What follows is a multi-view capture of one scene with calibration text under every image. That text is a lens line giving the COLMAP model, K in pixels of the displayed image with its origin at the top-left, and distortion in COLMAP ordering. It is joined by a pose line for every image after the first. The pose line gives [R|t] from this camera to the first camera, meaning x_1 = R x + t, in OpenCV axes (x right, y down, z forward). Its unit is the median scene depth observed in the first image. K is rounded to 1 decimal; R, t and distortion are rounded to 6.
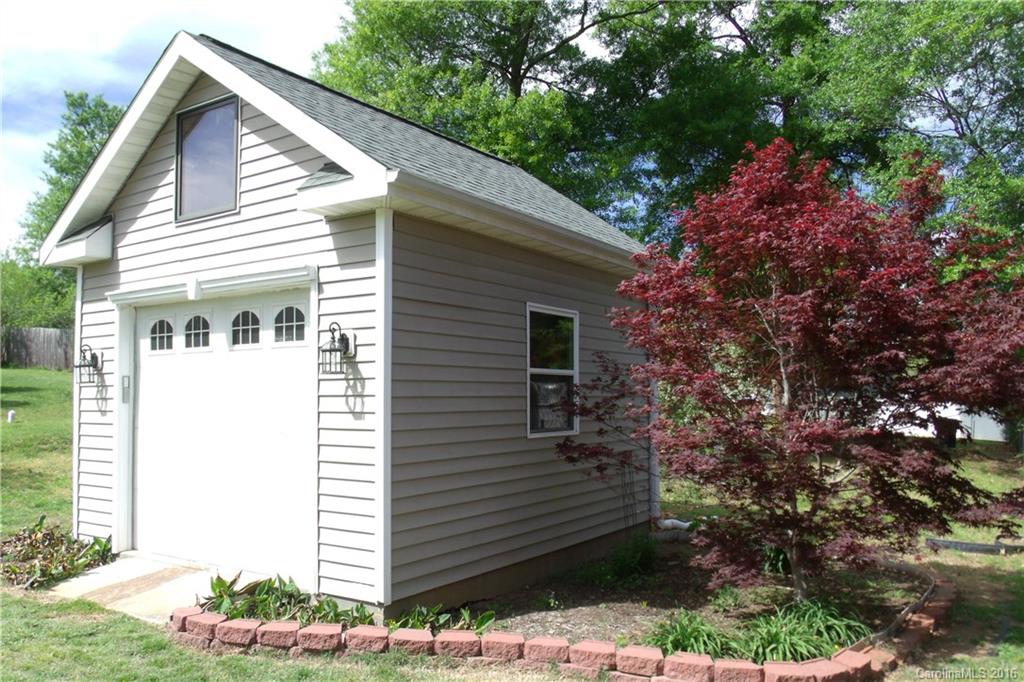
lens RADIAL K [[822.3, 0, 509.6], [0, 822.3, 342.2], [0, 0, 1]] dist [-0.022277, -0.014292]
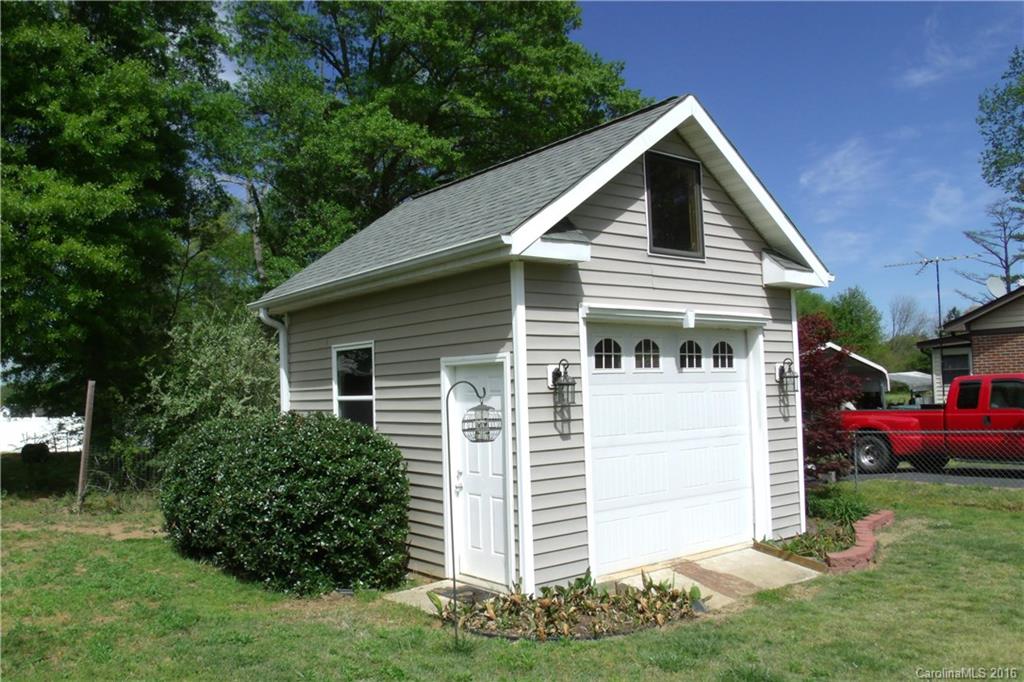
lens RADIAL K [[822.3, 0, 496.6], [0, 822.3, 351.5], [0, 0, 1]] dist [-0.022277, -0.014292]
pose [[0.275344, 0.058813, 0.959545, -1.557939], [-0.024591, 0.998231, -0.054128, 0.050570], [-0.961031, -0.008693, 0.276304, 0.935491]]
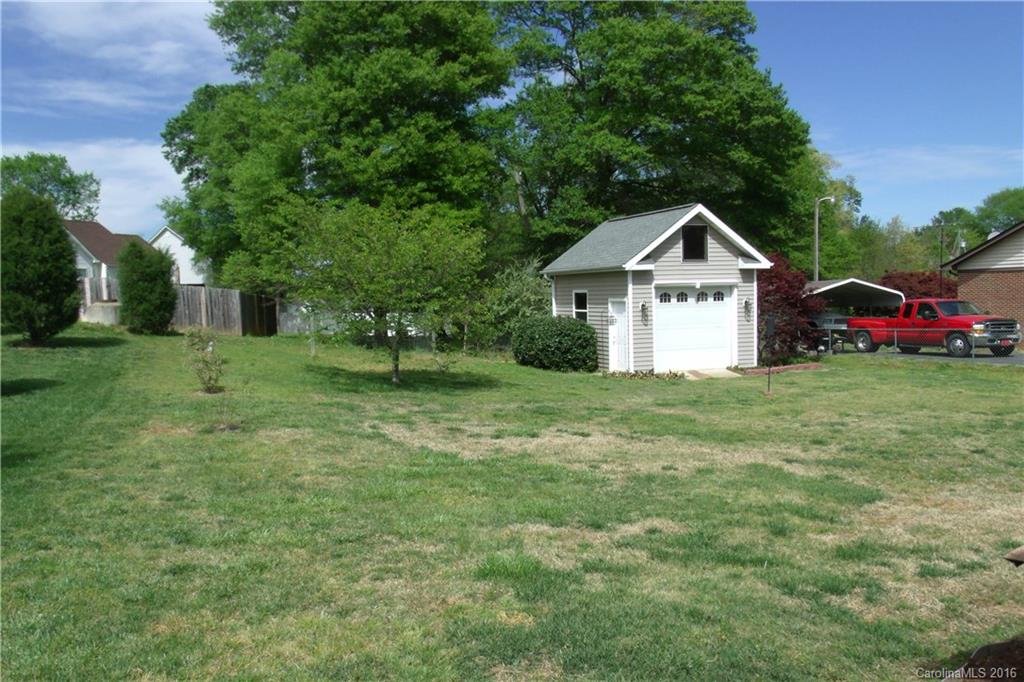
lens RADIAL K [[822.3, 0, 517.1], [0, 822.3, 341.7], [0, 0, 1]] dist [-0.022277, -0.014292]
pose [[0.519401, -0.039678, 0.853609, -3.507904], [-0.031560, 0.997349, 0.065563, -0.030397], [-0.853948, -0.060993, 0.516772, -0.077651]]
